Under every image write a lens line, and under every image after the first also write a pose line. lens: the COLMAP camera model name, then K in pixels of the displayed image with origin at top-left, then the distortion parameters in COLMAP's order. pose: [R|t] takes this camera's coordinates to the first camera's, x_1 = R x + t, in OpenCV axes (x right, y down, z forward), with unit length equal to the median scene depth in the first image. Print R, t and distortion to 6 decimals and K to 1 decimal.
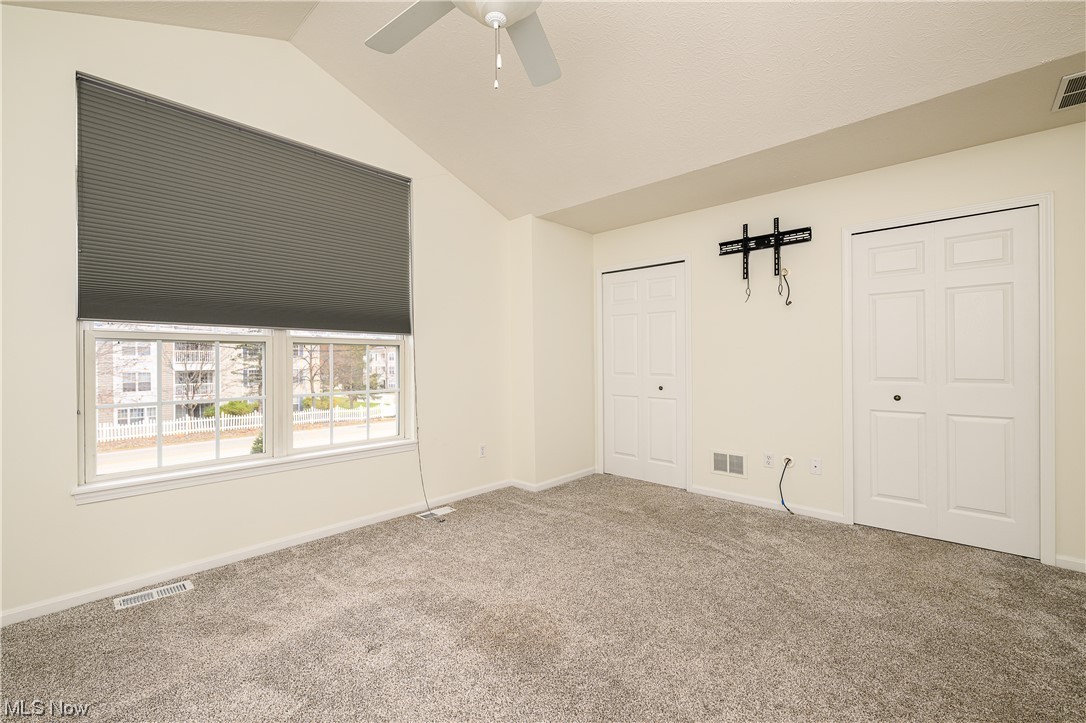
lens RADIAL K [[459.0, 0, 546.0], [0, 459.0, 361.6], [0, 0, 1]] dist [-0.002579, 0.000363]
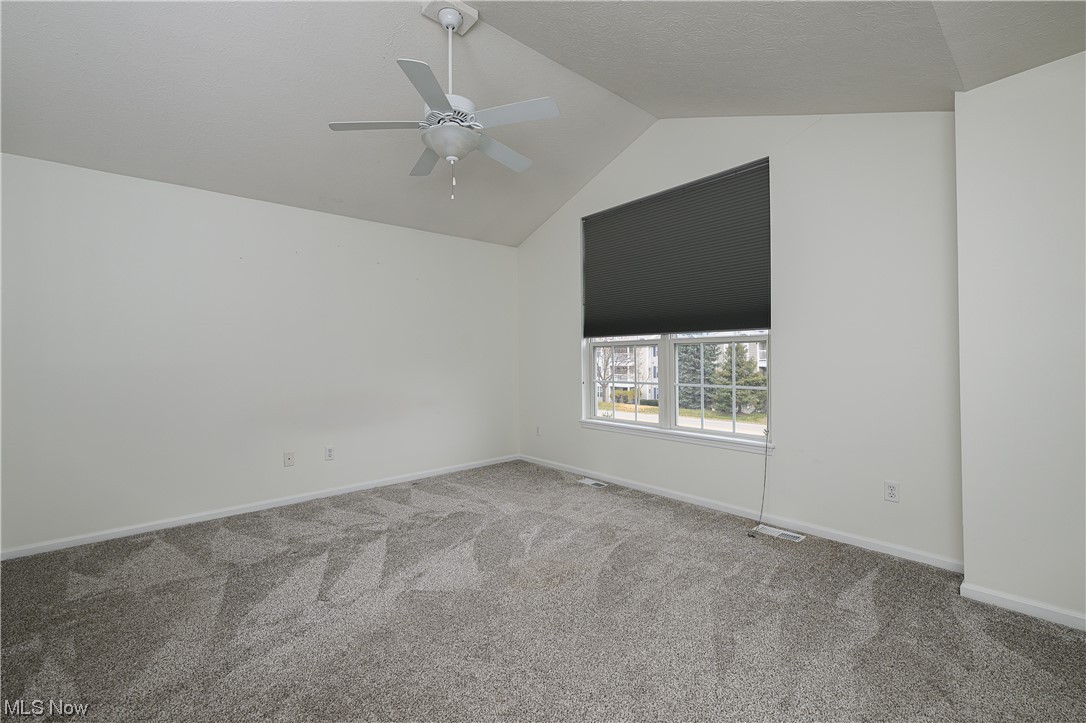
lens RADIAL K [[459.0, 0, 544.7], [0, 459.0, 359.9], [0, 0, 1]] dist [-0.002579, 0.000363]
pose [[-0.105332, 0.008465, -0.994401, 0.676496], [0.004849, 0.999956, 0.007998, -0.006212], [0.994425, -0.003979, -0.105368, 0.665641]]
